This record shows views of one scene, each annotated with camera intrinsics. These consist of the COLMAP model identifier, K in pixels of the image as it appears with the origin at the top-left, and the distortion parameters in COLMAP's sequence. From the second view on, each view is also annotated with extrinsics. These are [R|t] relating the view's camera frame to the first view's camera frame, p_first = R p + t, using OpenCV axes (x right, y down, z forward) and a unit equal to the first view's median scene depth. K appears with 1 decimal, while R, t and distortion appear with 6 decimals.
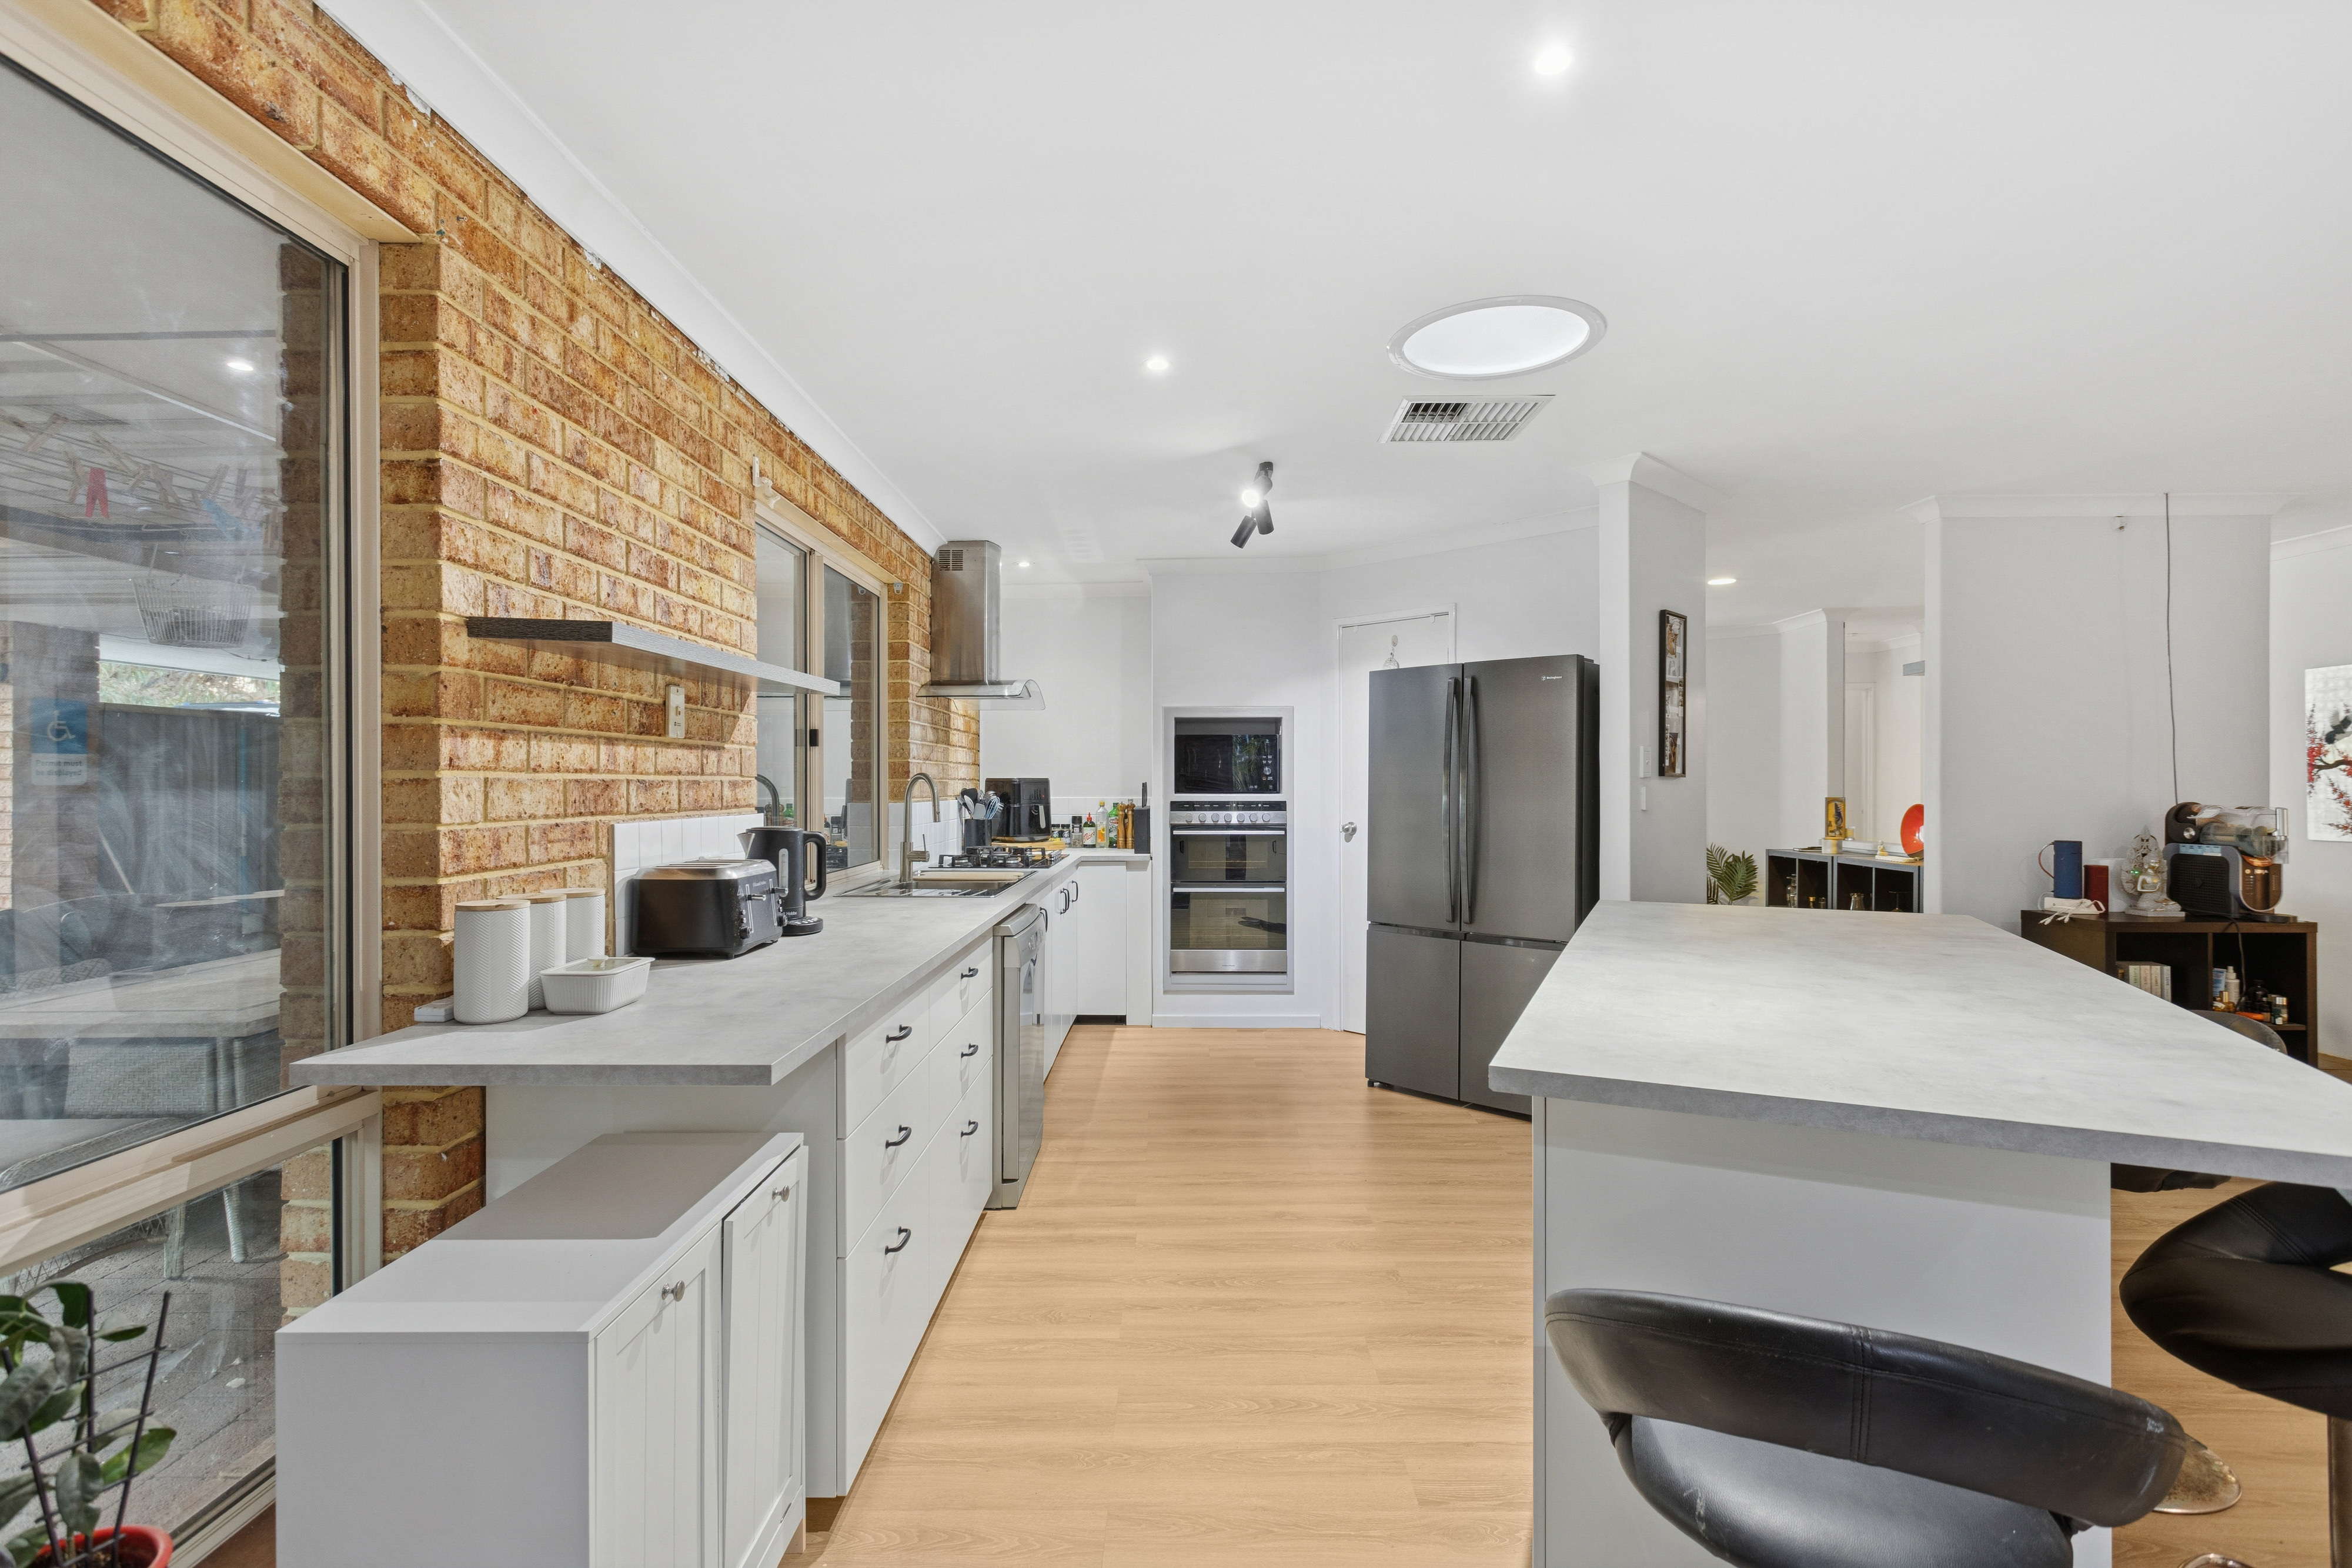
lens RADIAL K [[1124.3, 0, 1182.5], [0, 1124.3, 779.9], [0, 0, 1]] dist [0.001047, 0.002503]
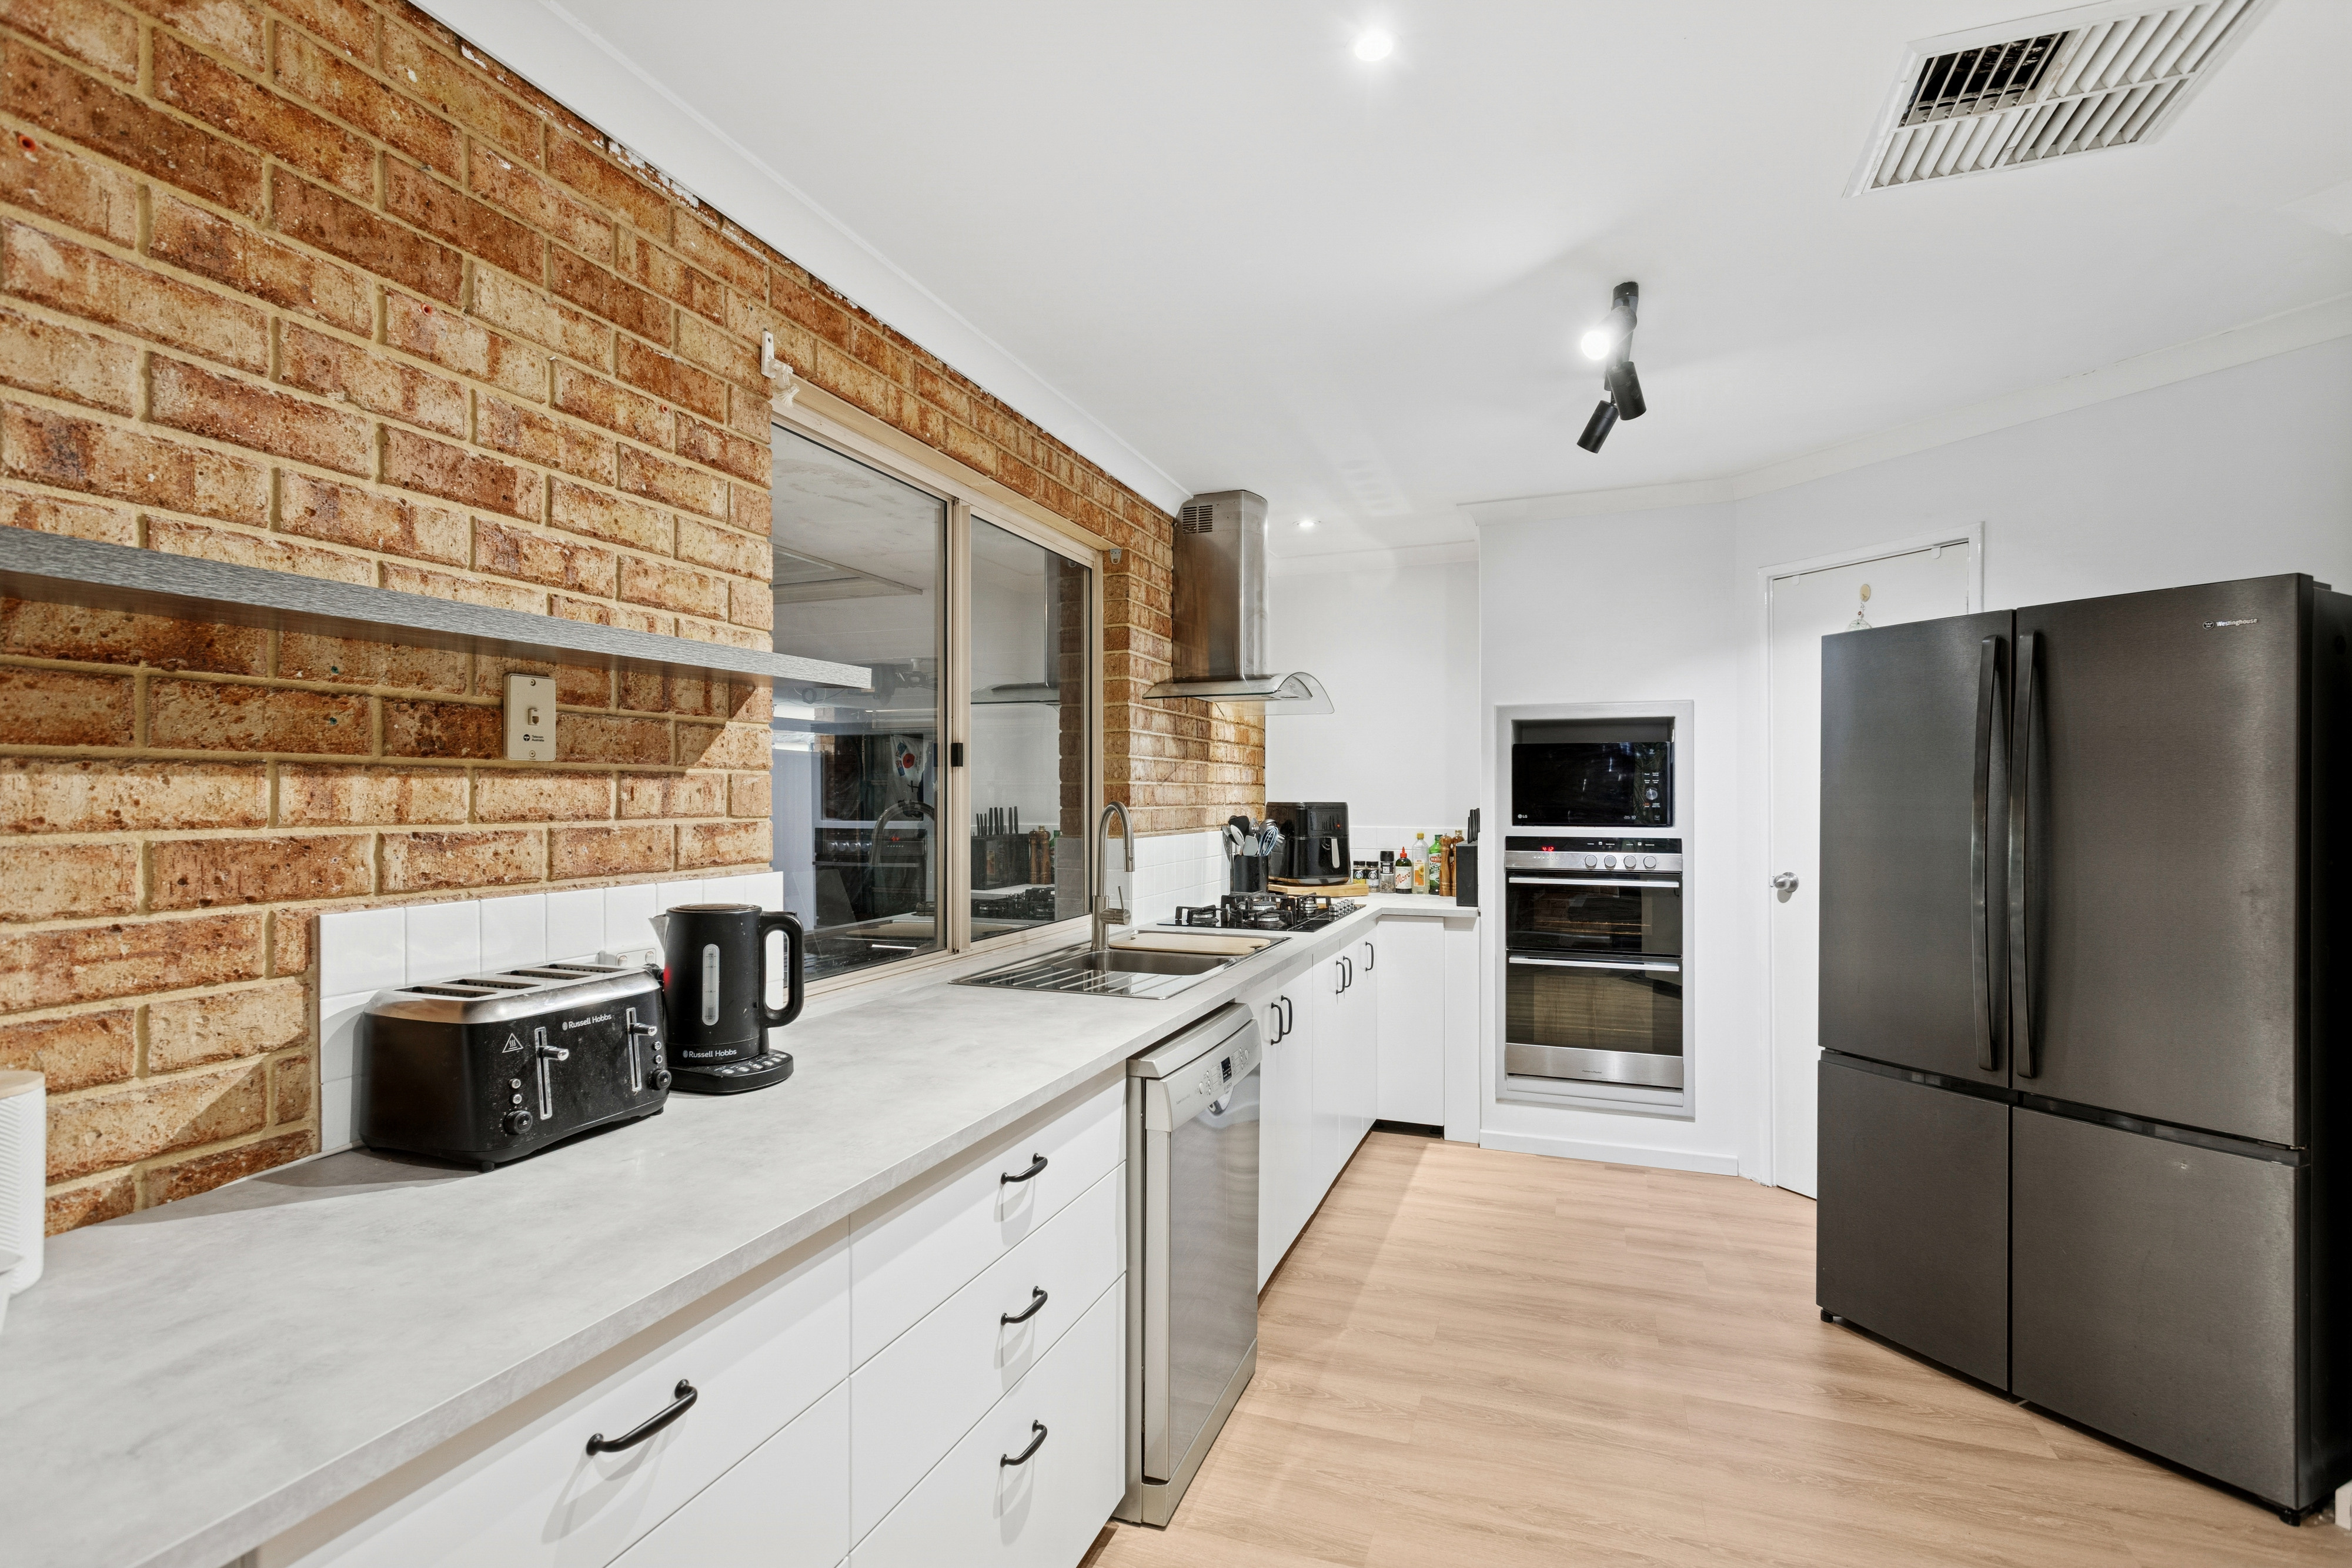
lens RADIAL K [[1124.3, 0, 1168.0], [0, 1124.3, 786.7], [0, 0, 1]] dist [0.001047, 0.002503]
pose [[0.936986, -0.000833, -0.349366, 0.052544], [-0.000697, 0.999991, -0.004254, -0.013025], [0.349367, 0.004230, 0.936977, 0.342901]]
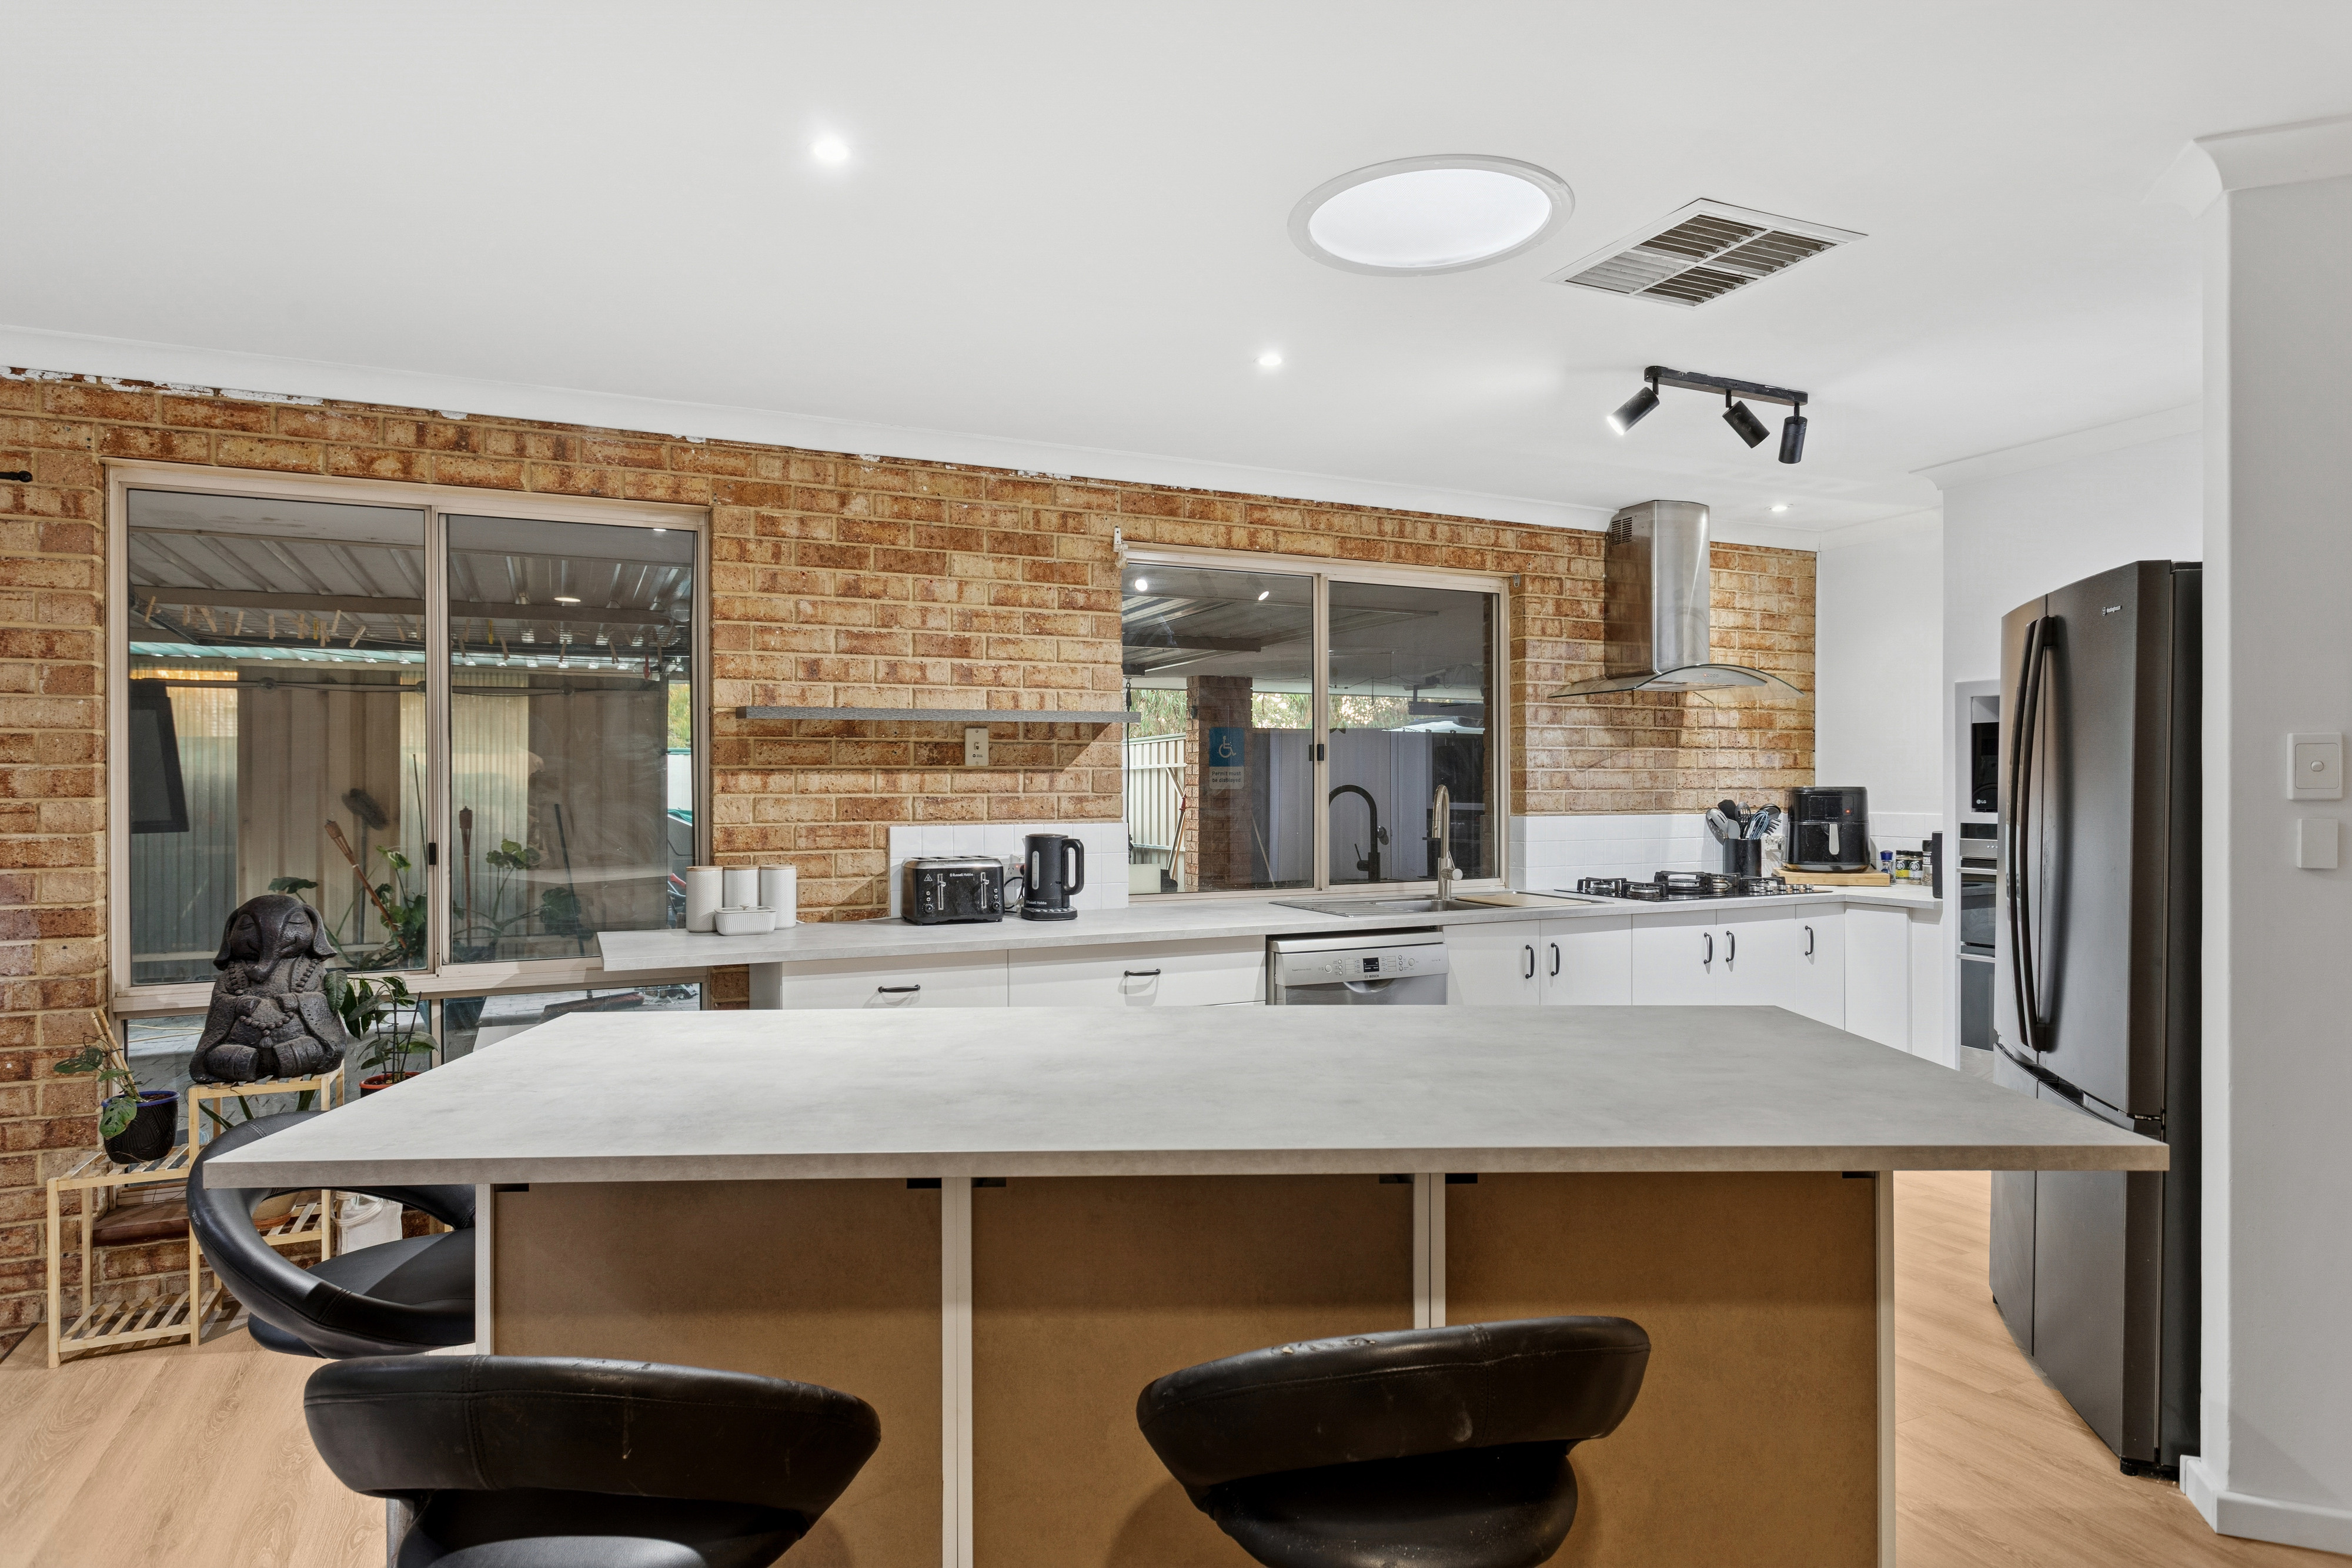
lens RADIAL K [[1343.1, 0, 1162.5], [0, 1343.1, 775.8], [0, 0, 1]] dist [-0.029166, 0.001721]
pose [[0.416776, -0.002521, -0.909006, 0.702612], [0.004165, 0.999991, -0.000864, -0.014209], [0.909000, -0.003425, 0.416783, 0.326379]]
